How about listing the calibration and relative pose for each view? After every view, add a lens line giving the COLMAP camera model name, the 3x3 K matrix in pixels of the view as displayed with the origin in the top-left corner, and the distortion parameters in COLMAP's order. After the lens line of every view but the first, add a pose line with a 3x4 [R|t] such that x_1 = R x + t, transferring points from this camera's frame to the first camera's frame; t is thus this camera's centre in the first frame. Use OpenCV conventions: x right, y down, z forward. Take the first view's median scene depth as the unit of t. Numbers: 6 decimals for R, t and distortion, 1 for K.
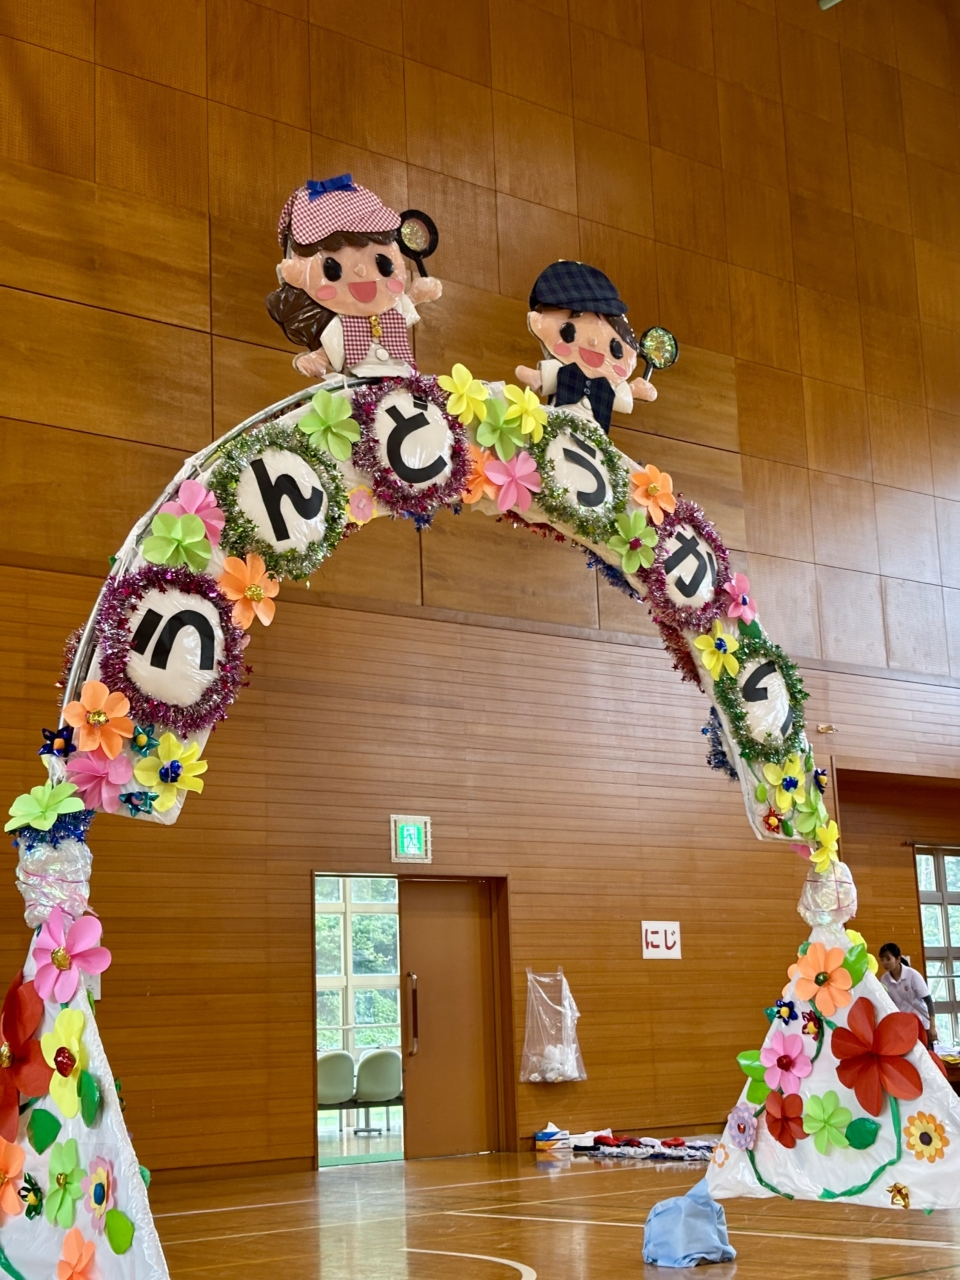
lens RADIAL K [[1919.4, 0, 480.0], [0, 1919.4, 640.0], [0, 0, 1]] dist [0.176947, -0.029790]
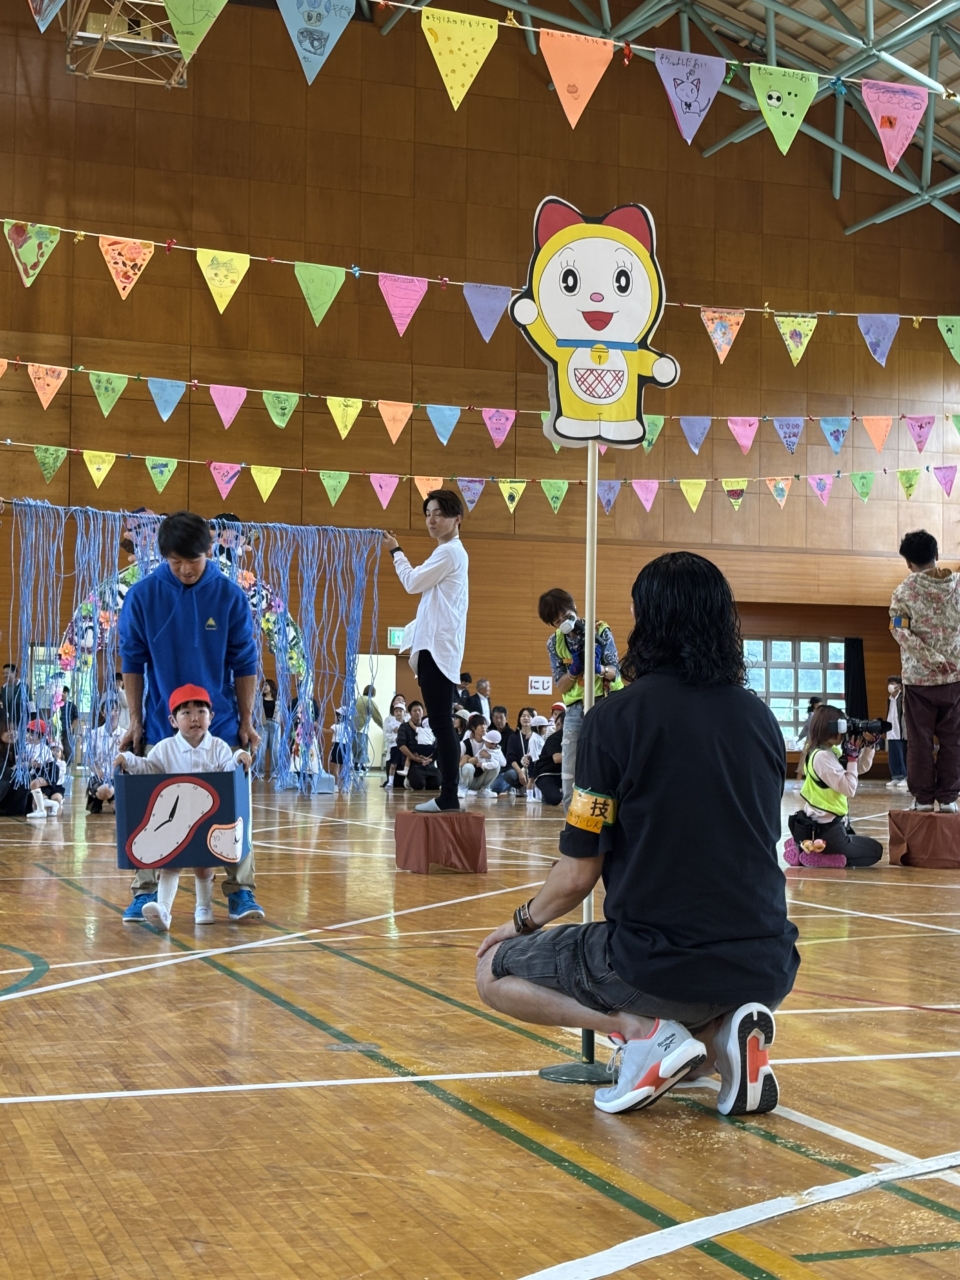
lens RADIAL K [[1985.3, 0, 480.0], [0, 1985.3, 640.0], [0, 0, 1]] dist [0.203946, 0.002096]
pose [[0.942152, 0.032289, -0.333628, 1.740469], [0.022008, 0.987242, 0.157696, -0.538088], [0.334464, -0.155916, 0.929421, -2.322881]]
